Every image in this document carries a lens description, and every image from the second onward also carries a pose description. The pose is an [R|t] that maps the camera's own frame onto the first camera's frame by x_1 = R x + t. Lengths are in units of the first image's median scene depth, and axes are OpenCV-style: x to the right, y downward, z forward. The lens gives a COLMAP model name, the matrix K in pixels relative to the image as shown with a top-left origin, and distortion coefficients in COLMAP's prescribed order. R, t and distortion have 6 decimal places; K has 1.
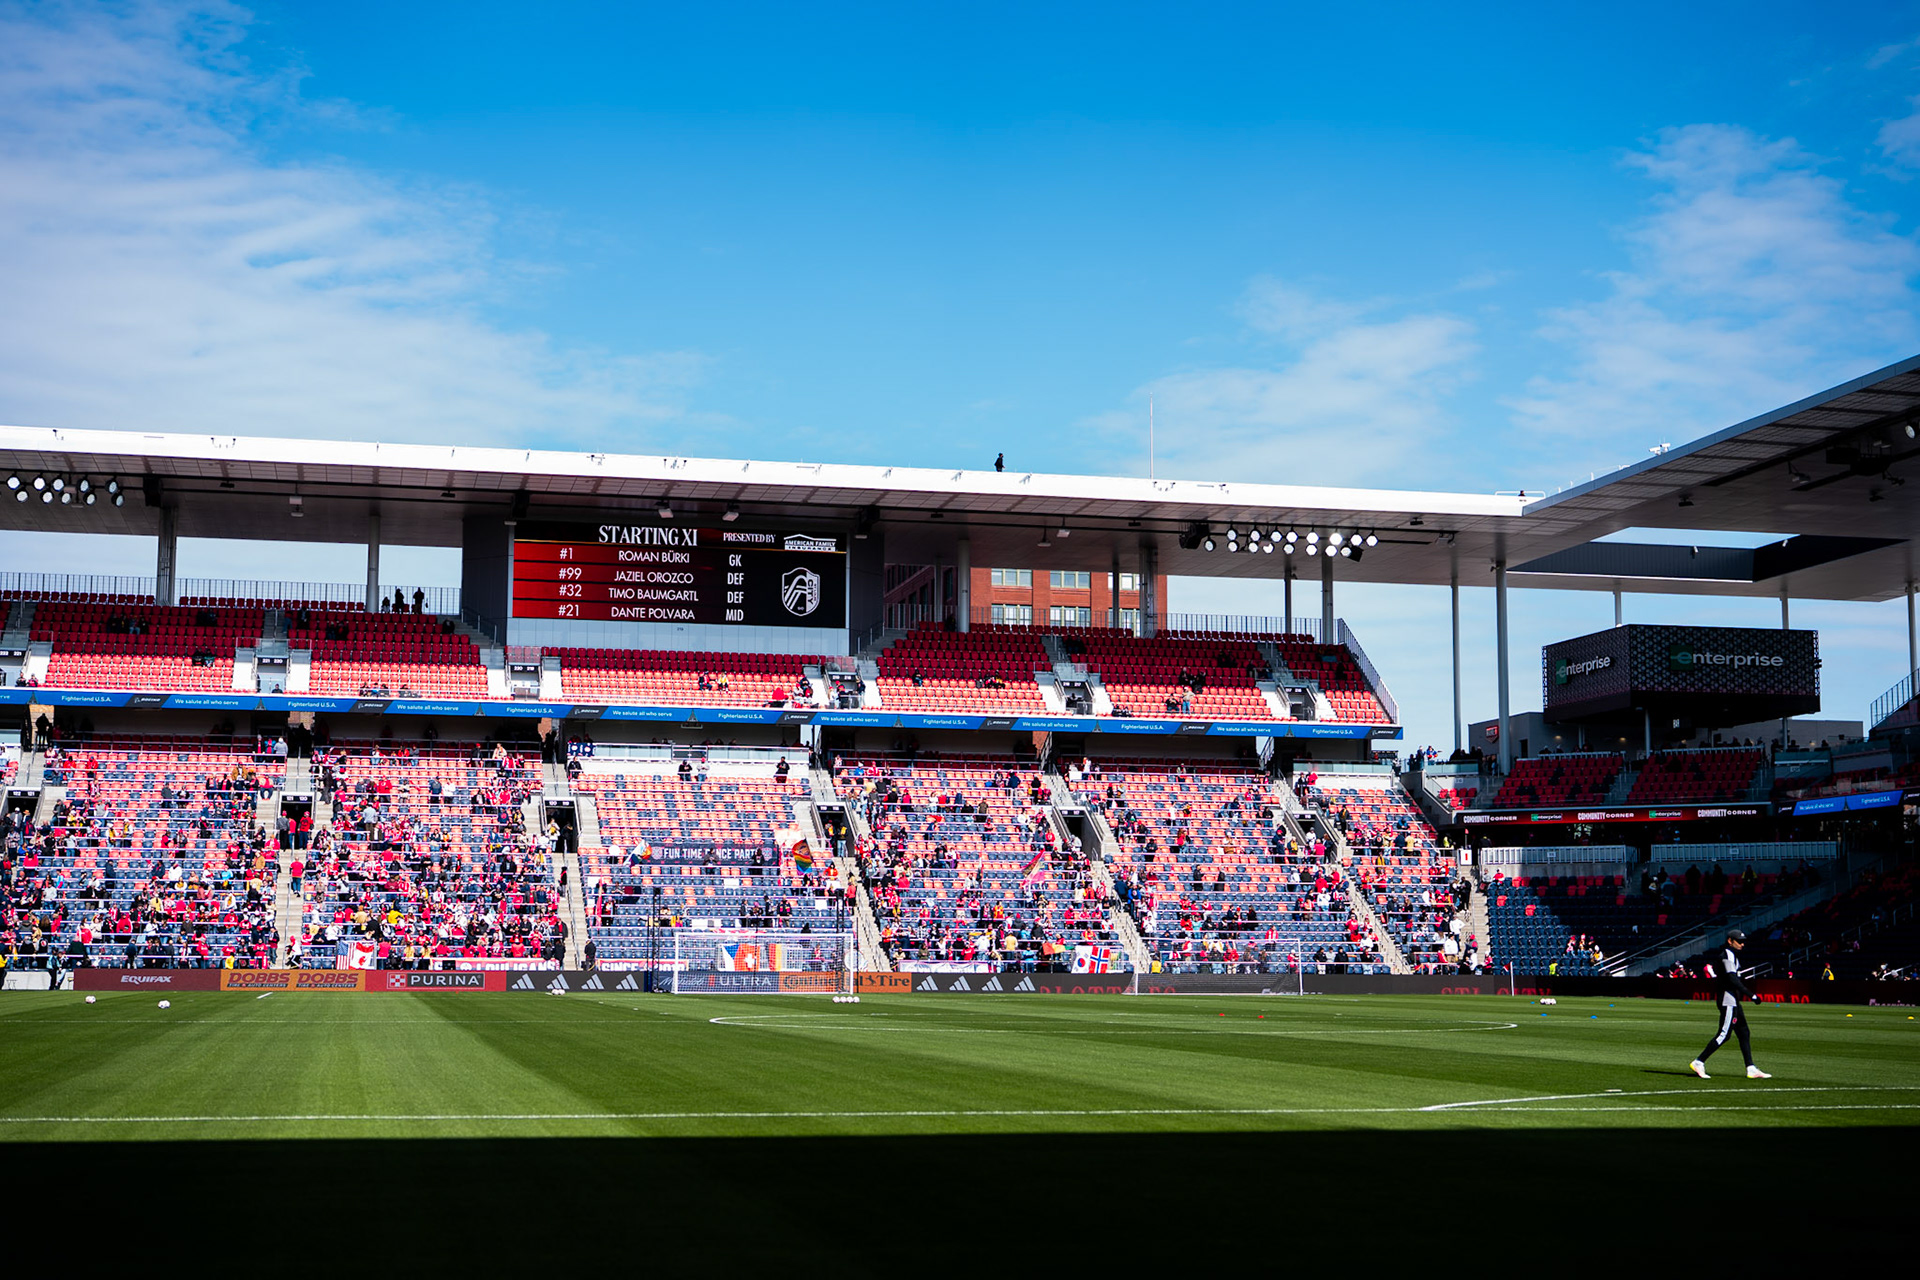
lens RADIAL K [[2634.3, 0, 951.3], [0, 2634.3, 627.2], [0, 0, 1]] dist [0.003247, 0.000000]
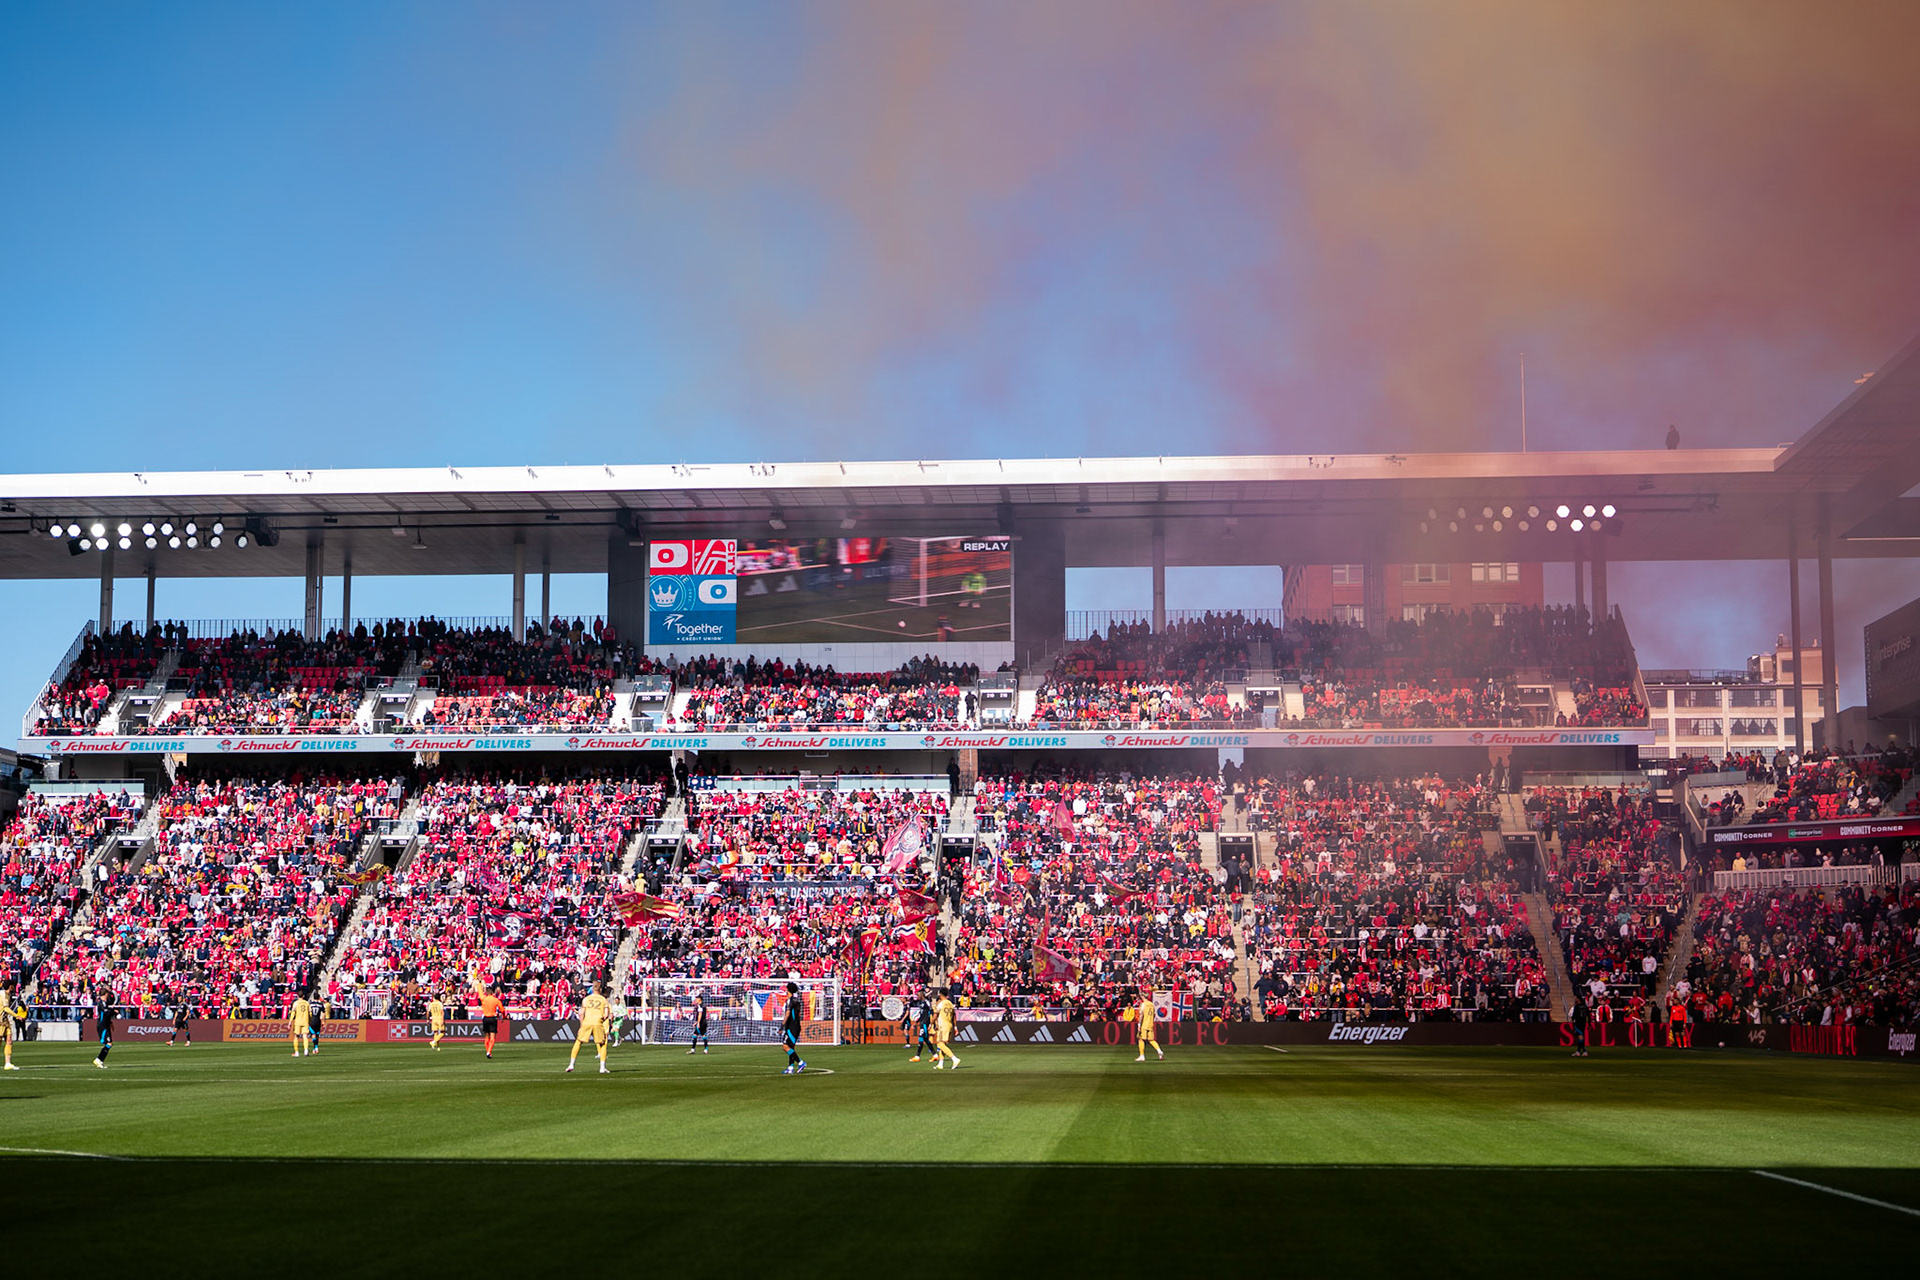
lens RADIAL K [[2886.9, 0, 961.3], [0, 2886.9, 651.3], [0, 0, 1]] dist [0.001253, 0.000000]
pose [[0.951785, -0.040960, -0.304020, 0.353362], [0.041436, 0.999129, -0.004890, 0.011957], [0.303955, -0.007943, 0.952653, 0.077193]]
